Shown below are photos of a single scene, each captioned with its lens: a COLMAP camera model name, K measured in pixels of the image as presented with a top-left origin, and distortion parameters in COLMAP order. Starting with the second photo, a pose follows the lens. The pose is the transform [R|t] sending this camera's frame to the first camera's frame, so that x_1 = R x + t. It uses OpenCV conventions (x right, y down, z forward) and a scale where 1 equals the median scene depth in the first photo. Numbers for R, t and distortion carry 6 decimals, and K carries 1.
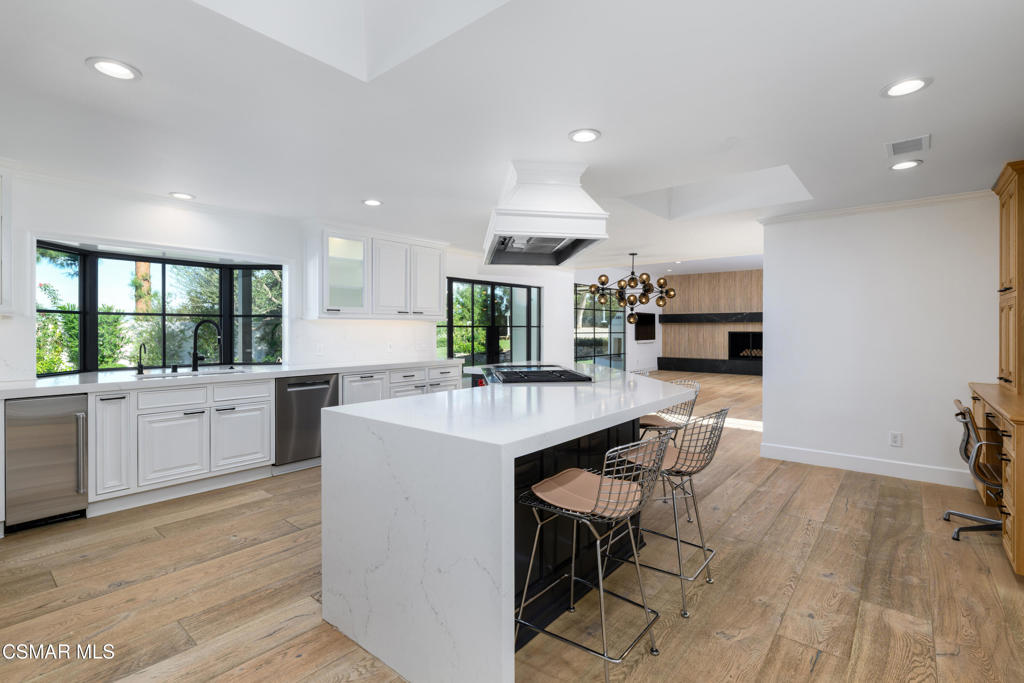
lens RADIAL K [[485.8, 0, 519.6], [0, 485.8, 326.0], [0, 0, 1]] dist [-0.000561, 0.000236]
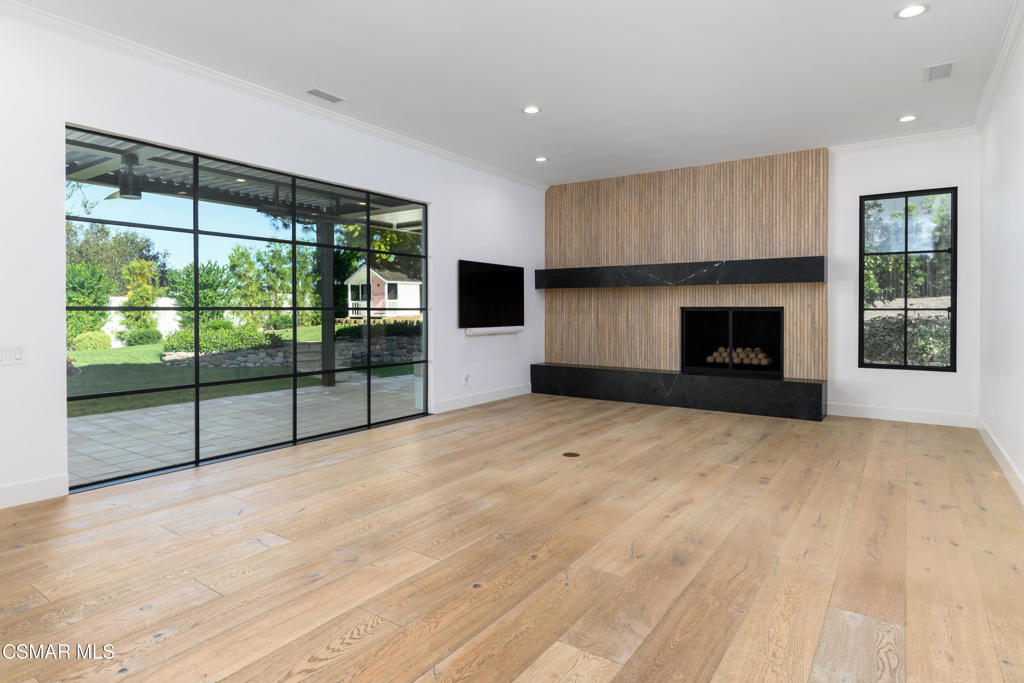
lens RADIAL K [[557.9, 0, 516.9], [0, 557.9, 307.6], [0, 0, 1]] dist [-0.015282, 0.000479]
pose [[0.997580, -0.000255, 0.069533, 0.488552], [0.000046, 0.999995, 0.003000, 0.020586], [-0.069533, -0.002990, 0.997575, 1.007157]]
